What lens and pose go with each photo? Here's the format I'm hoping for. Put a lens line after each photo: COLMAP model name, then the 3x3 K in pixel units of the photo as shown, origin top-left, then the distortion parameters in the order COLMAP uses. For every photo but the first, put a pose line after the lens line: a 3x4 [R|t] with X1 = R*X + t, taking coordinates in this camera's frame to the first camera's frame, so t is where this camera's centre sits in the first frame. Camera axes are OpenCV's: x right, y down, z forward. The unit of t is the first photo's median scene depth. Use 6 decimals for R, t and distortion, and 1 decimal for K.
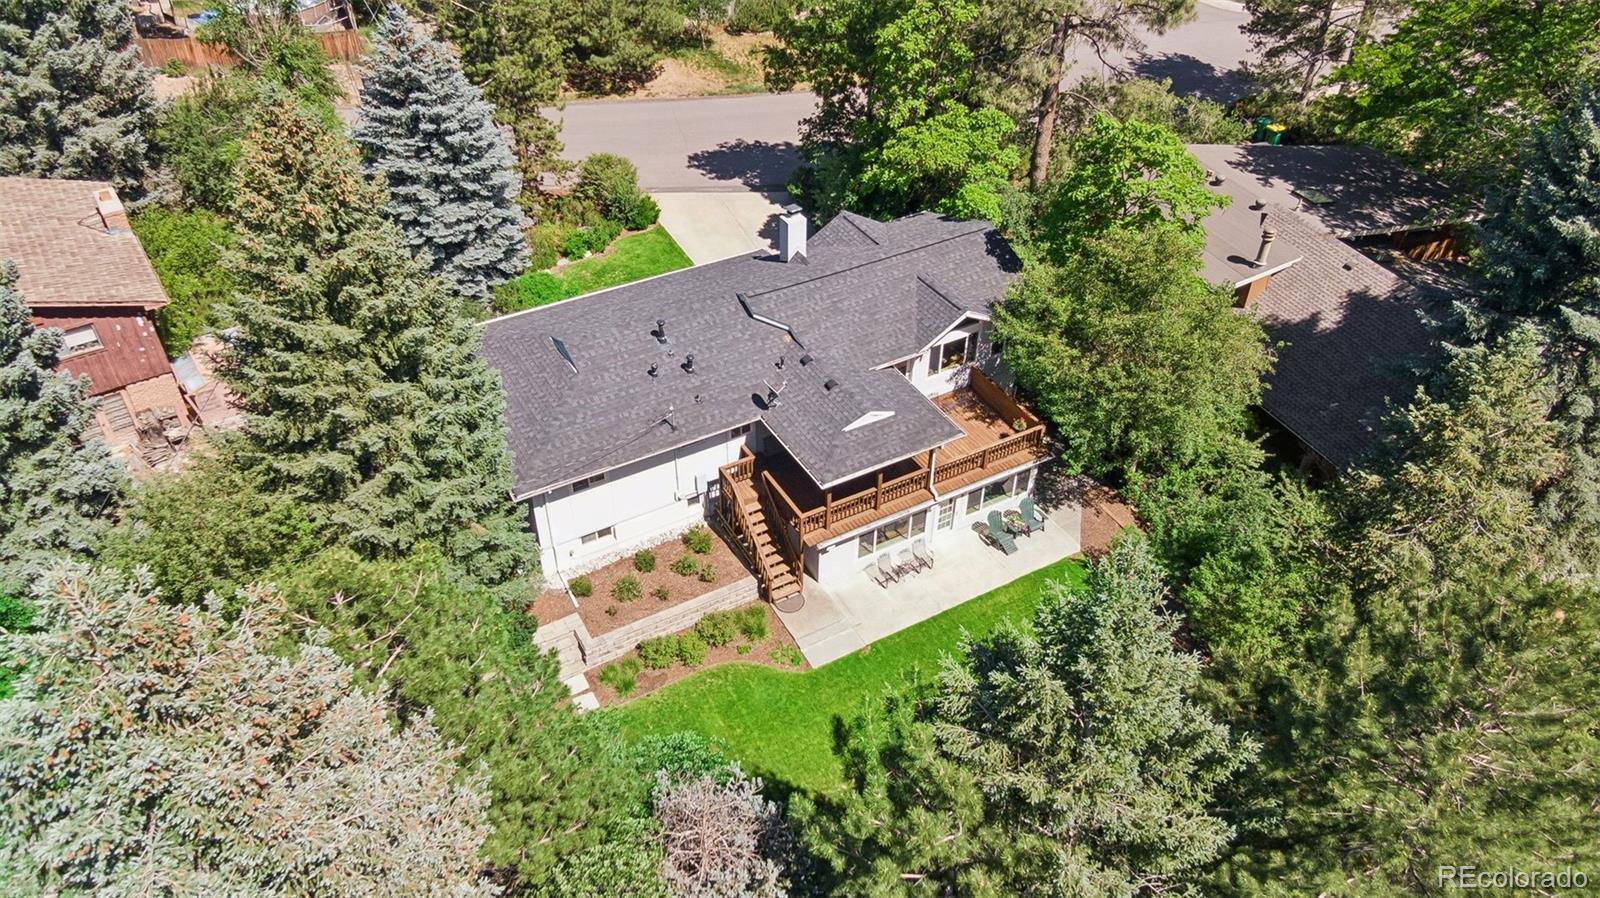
lens RADIAL K [[1158.9, 0, 800.0], [0, 1158.9, 449.0], [0, 0, 1]] dist [0.029048, -0.003135]
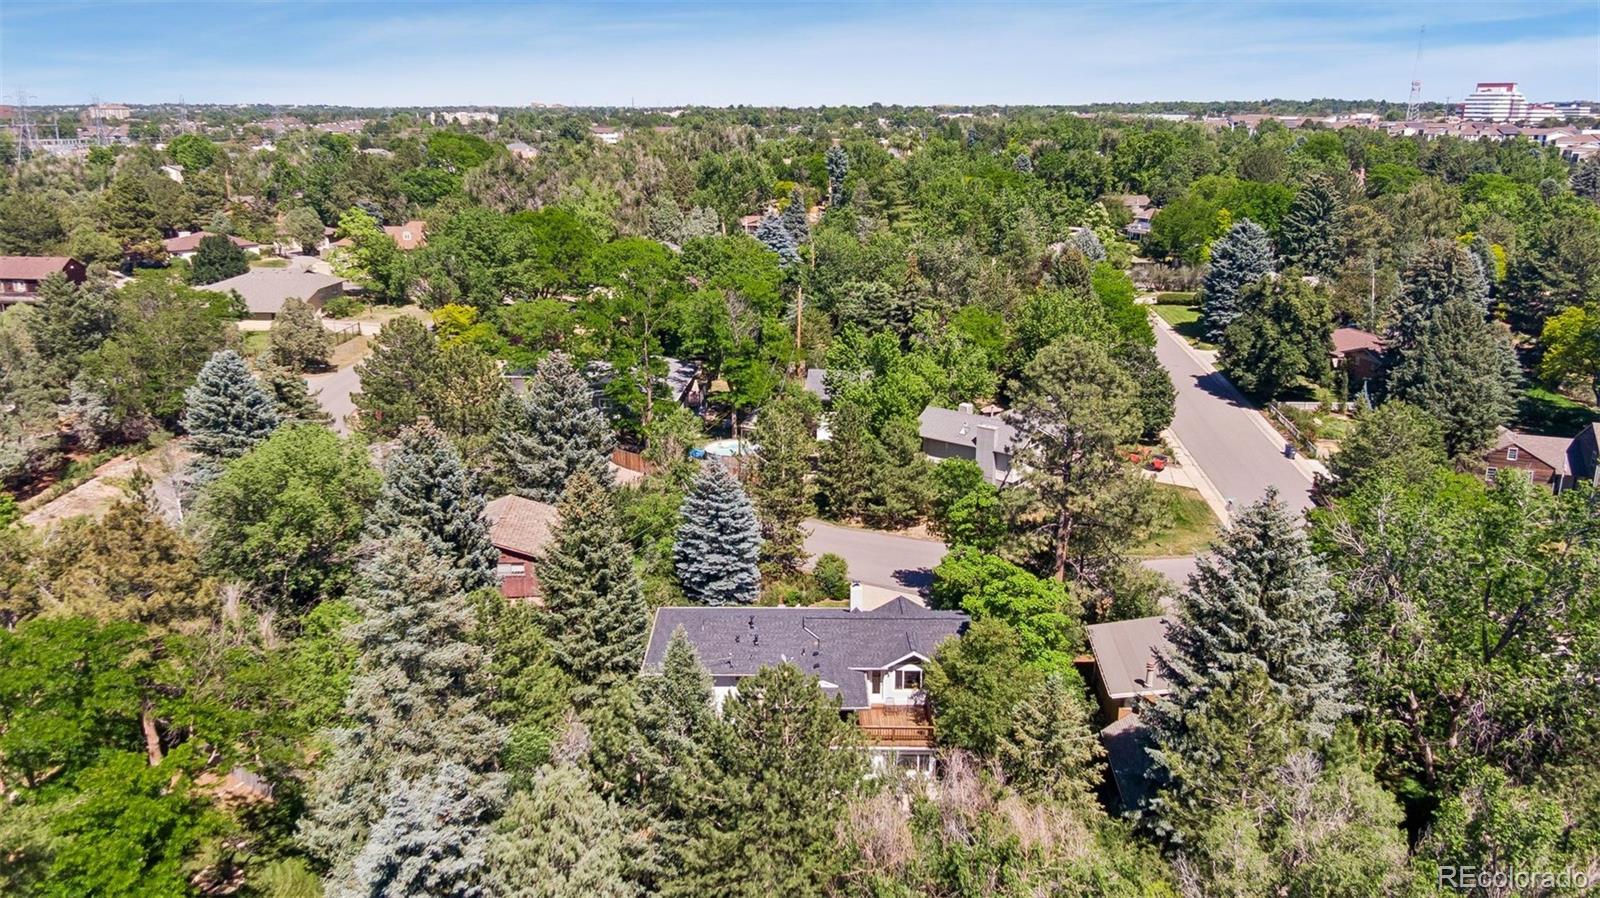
lens RADIAL K [[1158.9, 0, 800.0], [0, 1158.9, 449.0], [0, 0, 1]] dist [0.029048, -0.003135]
pose [[0.870823, 0.137186, -0.472066, 0.674350], [-0.312297, 0.895988, -0.315715, 0.182008], [0.379654, 0.422357, 0.823090, -0.540870]]
